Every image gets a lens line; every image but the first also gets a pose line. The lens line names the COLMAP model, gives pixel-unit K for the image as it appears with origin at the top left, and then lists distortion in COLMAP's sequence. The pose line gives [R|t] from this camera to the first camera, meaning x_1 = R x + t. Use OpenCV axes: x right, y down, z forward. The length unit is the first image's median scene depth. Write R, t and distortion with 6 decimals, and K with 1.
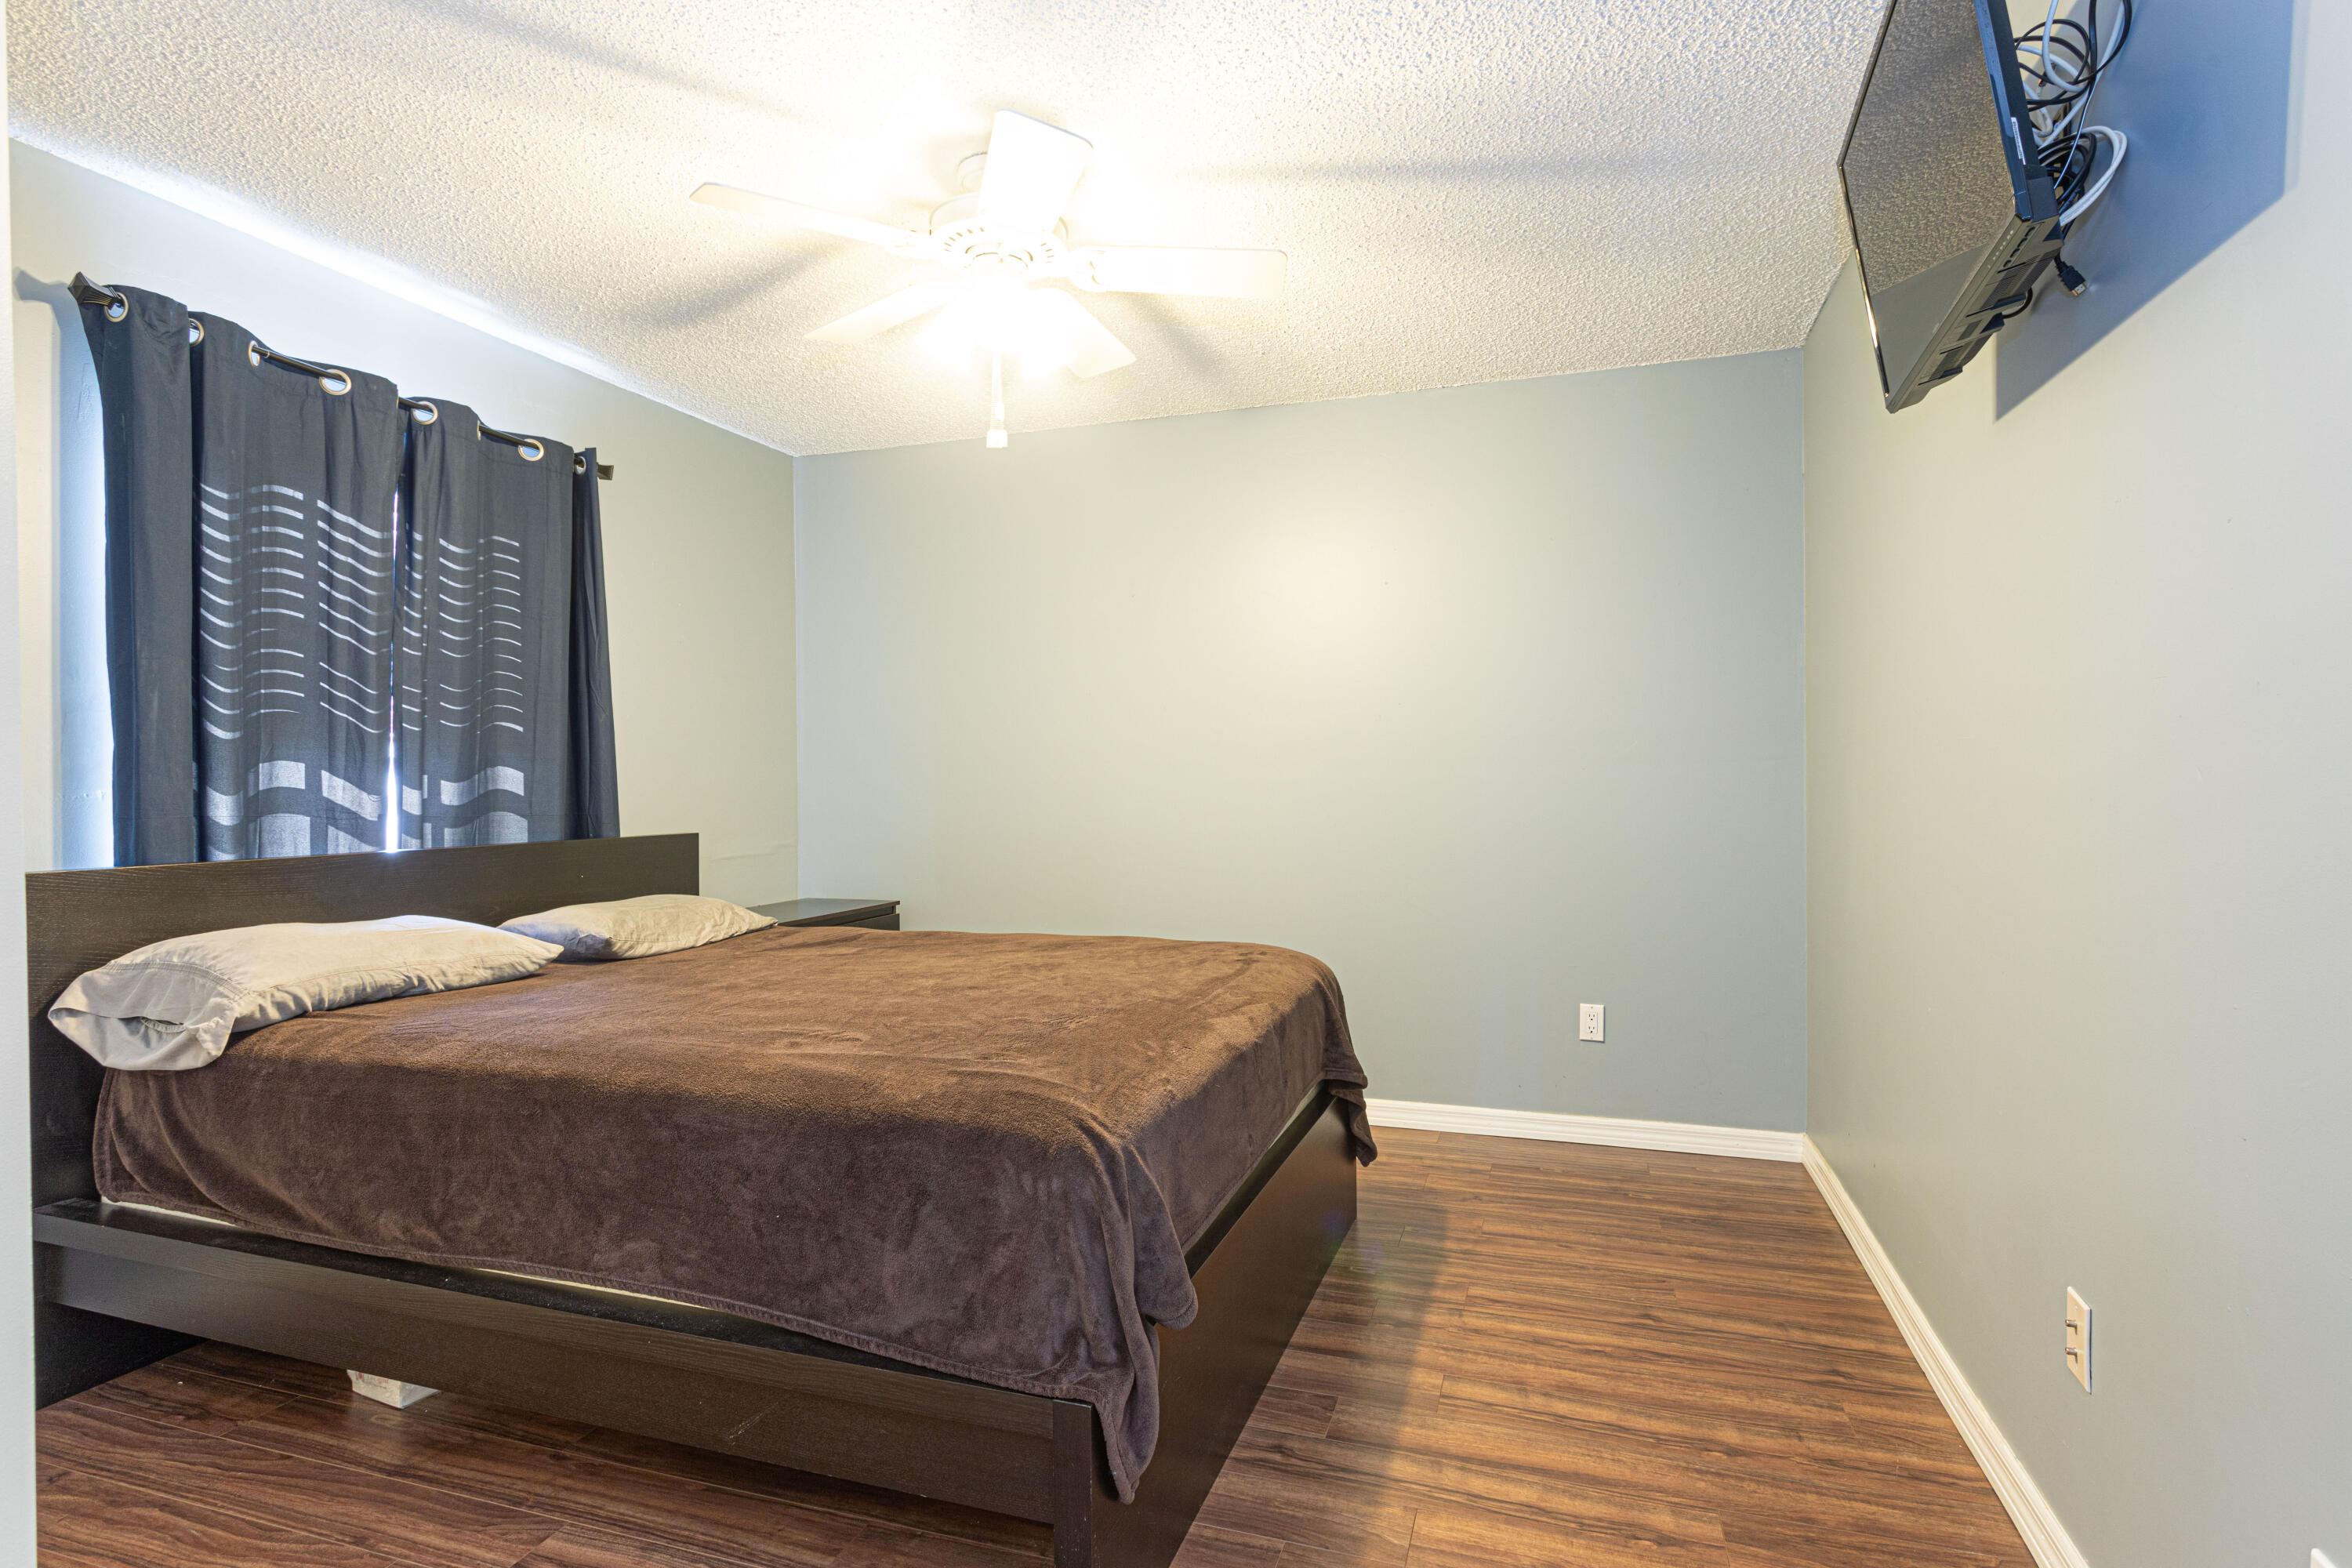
lens RADIAL K [[1161.3, 0, 1176.2], [0, 1161.3, 787.3], [0, 0, 1]] dist [0.000300, -0.000417]
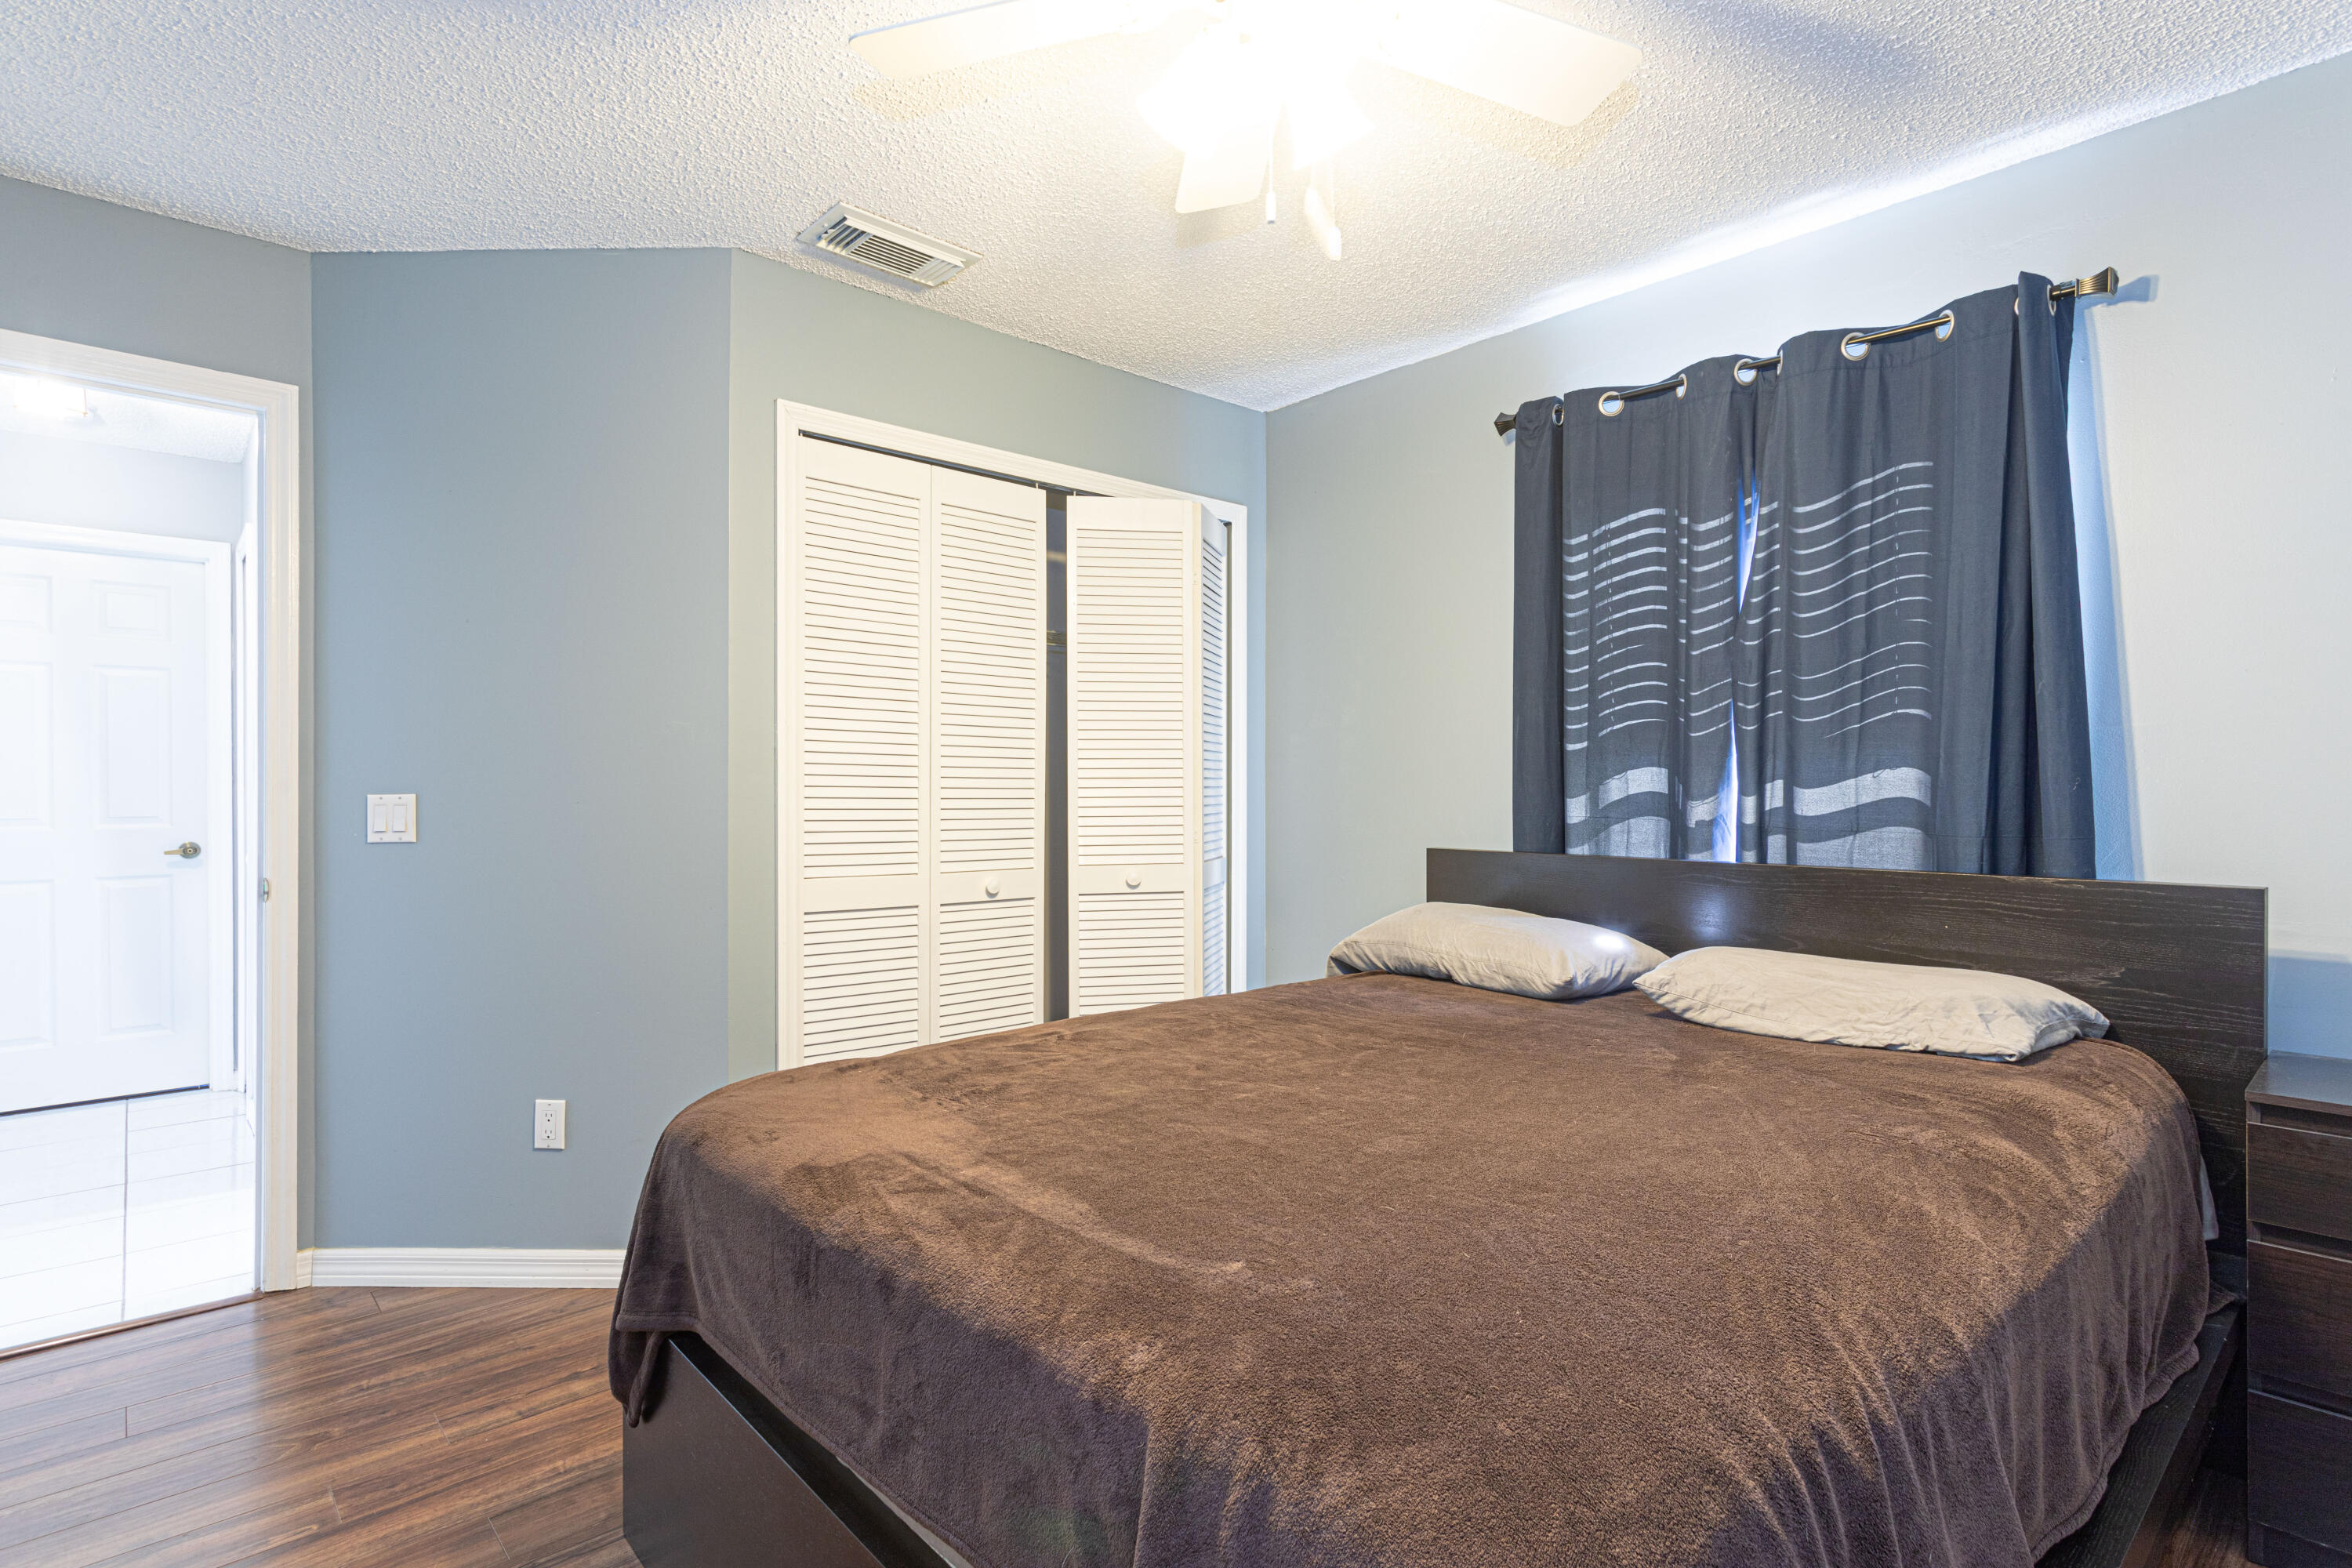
lens RADIAL K [[1161.3, 0, 1168.5], [0, 1161.3, 785.5], [0, 0, 1]] dist [0.000300, -0.000417]
pose [[-0.480398, 0.007143, -0.877022, 0.357691], [-0.000556, 0.999964, 0.008449, -0.013637], [0.877050, 0.004547, -0.480377, 1.064442]]
